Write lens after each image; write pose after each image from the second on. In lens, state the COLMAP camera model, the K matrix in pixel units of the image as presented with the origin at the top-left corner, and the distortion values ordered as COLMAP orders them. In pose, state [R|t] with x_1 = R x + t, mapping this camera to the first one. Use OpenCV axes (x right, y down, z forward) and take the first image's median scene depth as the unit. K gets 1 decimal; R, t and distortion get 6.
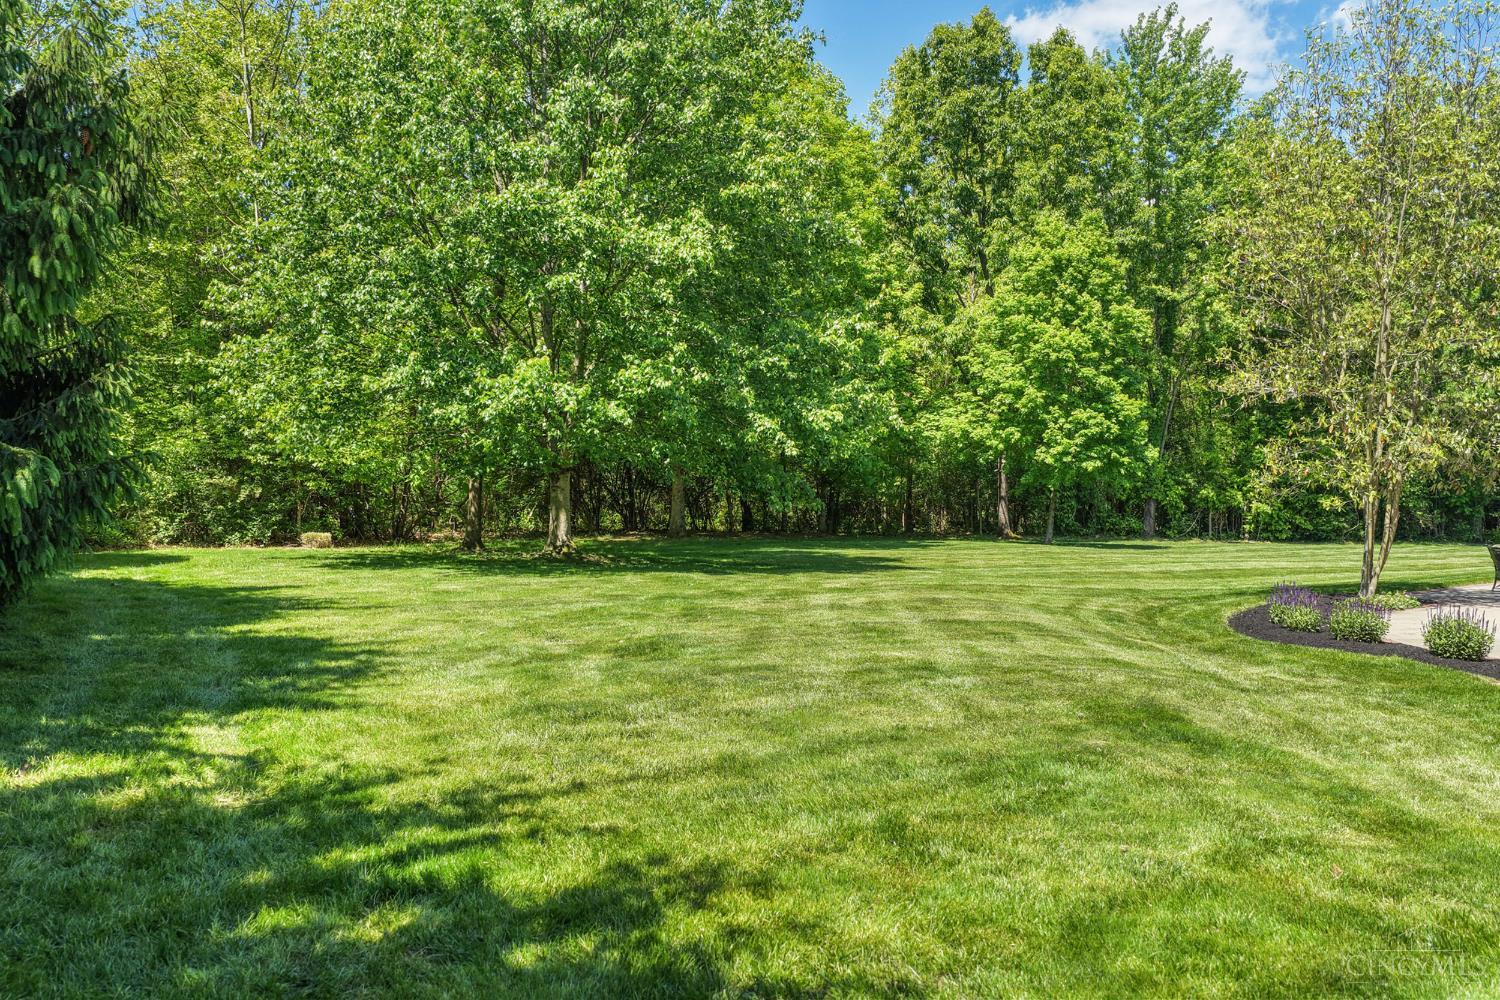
lens RADIAL K [[1239.7, 0, 748.3], [0, 1239.7, 498.0], [0, 0, 1]] dist [-0.006139, 0.011313]
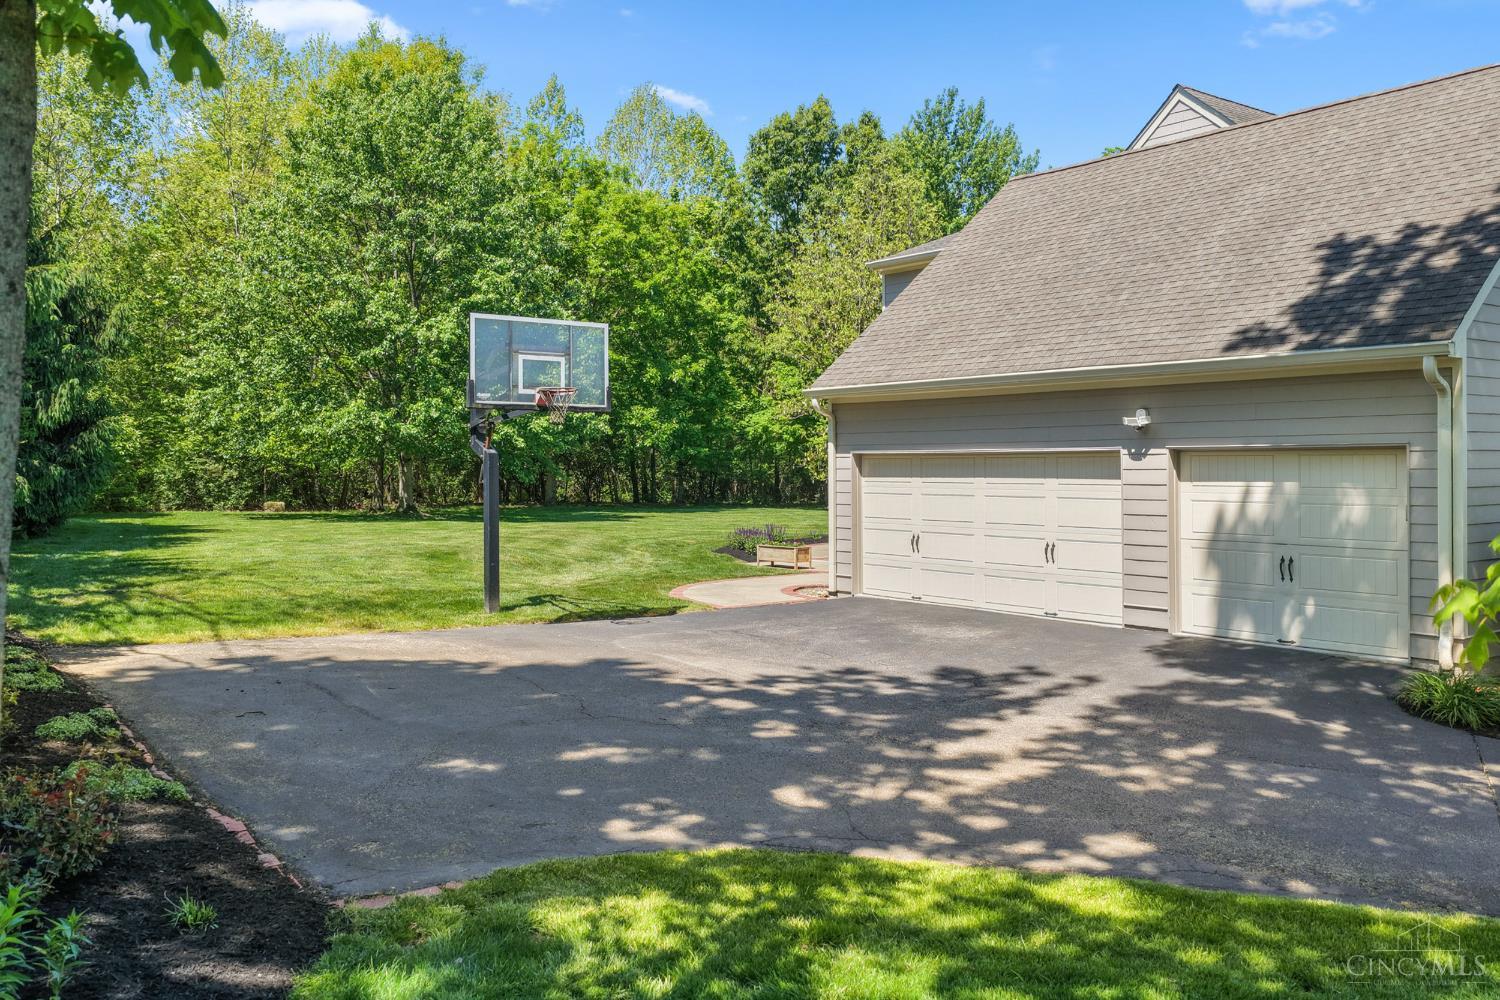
lens RADIAL K [[1239.7, 0, 751.9], [0, 1239.7, 495.9], [0, 0, 1]] dist [-0.006139, 0.011313]
pose [[0.998750, -0.003042, -0.049891, 0.334946], [0.003863, 0.999859, 0.016371, -0.001120], [0.049834, -0.016544, 0.998620, -0.515360]]
